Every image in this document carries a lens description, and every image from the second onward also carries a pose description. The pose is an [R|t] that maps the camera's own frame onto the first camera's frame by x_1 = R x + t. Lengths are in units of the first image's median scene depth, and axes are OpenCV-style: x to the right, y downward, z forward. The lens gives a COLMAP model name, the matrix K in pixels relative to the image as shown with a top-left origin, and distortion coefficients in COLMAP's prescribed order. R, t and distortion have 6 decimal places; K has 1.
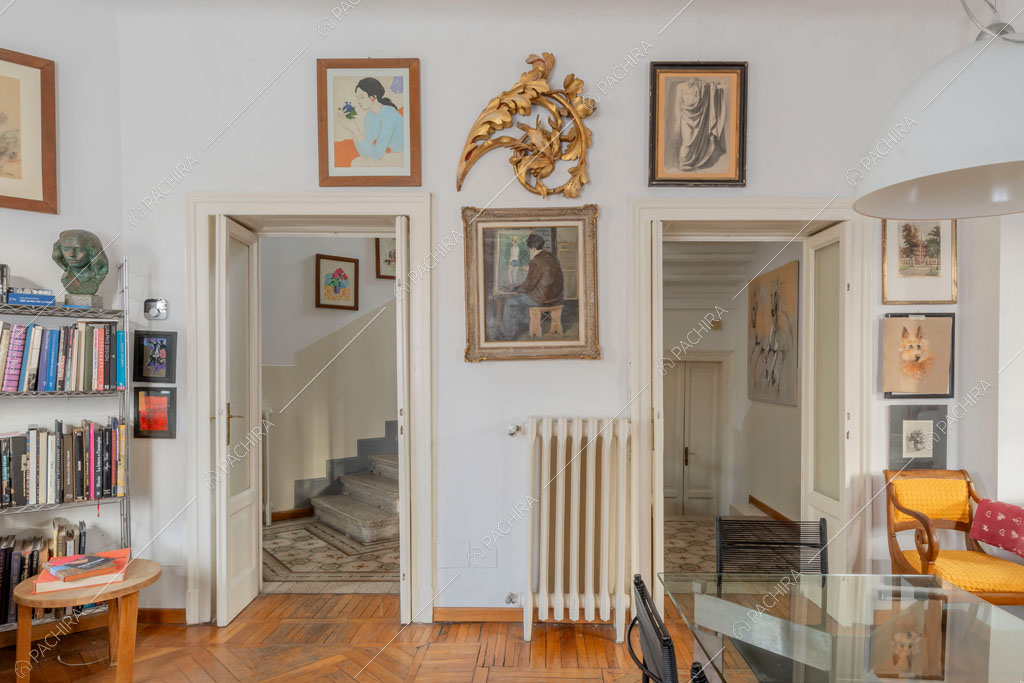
lens RADIAL K [[642.8, 0, 516.7], [0, 642.8, 371.9], [0, 0, 1]] dist [0.008607, -0.001906]
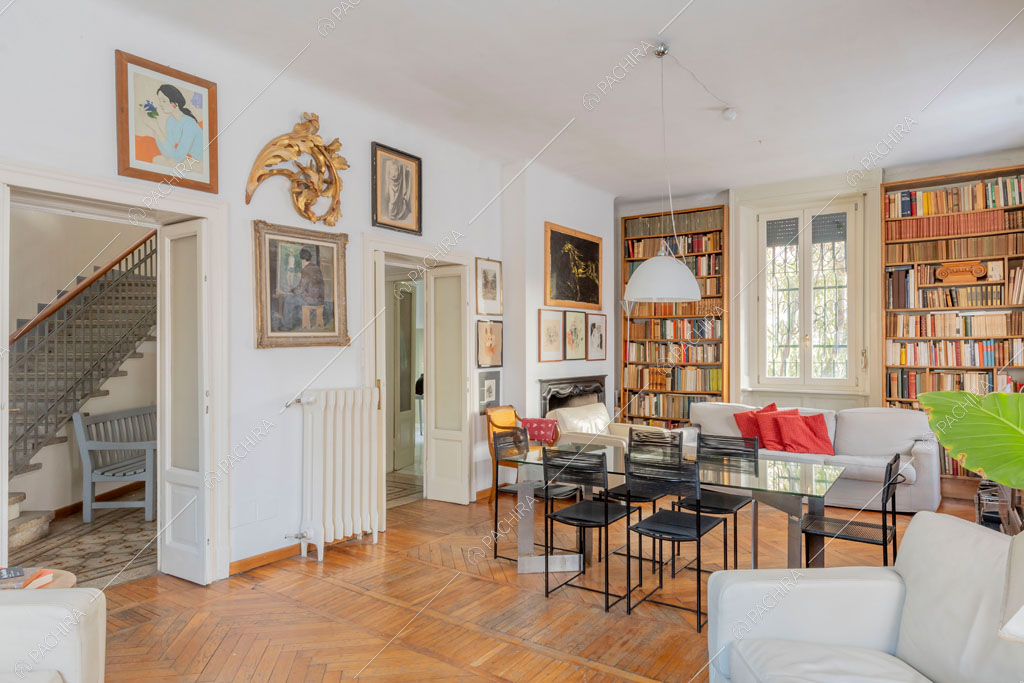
lens RADIAL K [[606.6, 0, 514.3], [0, 606.6, 346.1], [0, 0, 1]] dist [-0.022925, -0.001283]
pose [[0.588616, -0.000717, 0.808413, -0.703936], [0.016253, 0.999808, -0.010947, 0.000165], [-0.808249, 0.019583, 0.588515, -0.047281]]
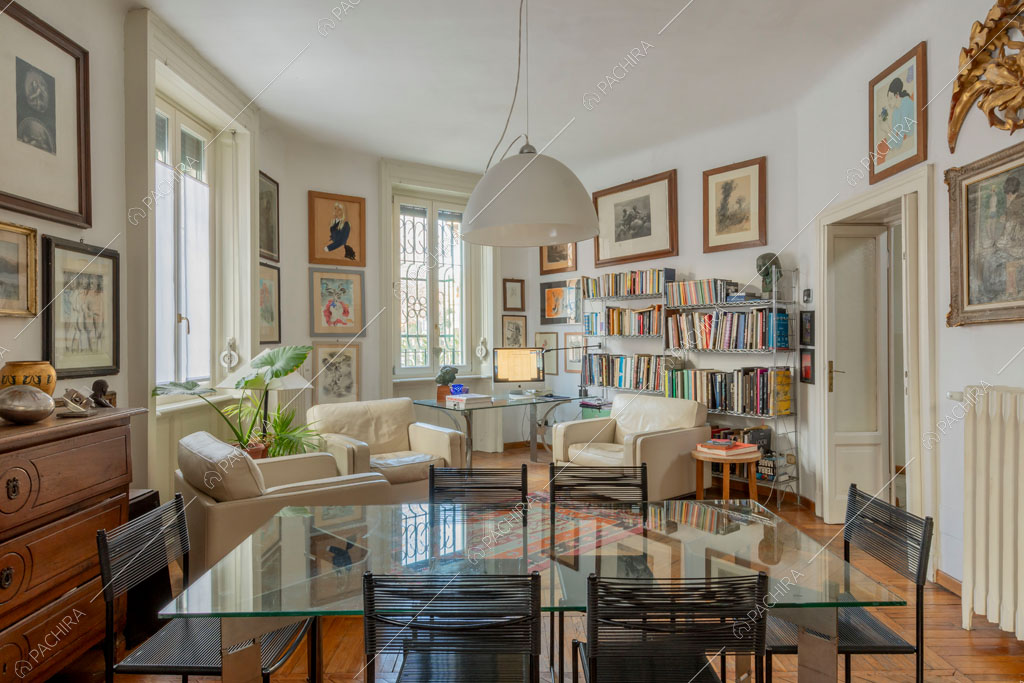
lens RADIAL K [[606.6, 0, 512.1], [0, 606.6, 338.2], [0, 0, 1]] dist [-0.022925, -0.001283]
pose [[-0.004878, -0.005476, -0.999973, 0.830234], [-0.011219, 0.999922, -0.005421, 0.014011], [0.999925, 0.011192, -0.004939, 0.335749]]
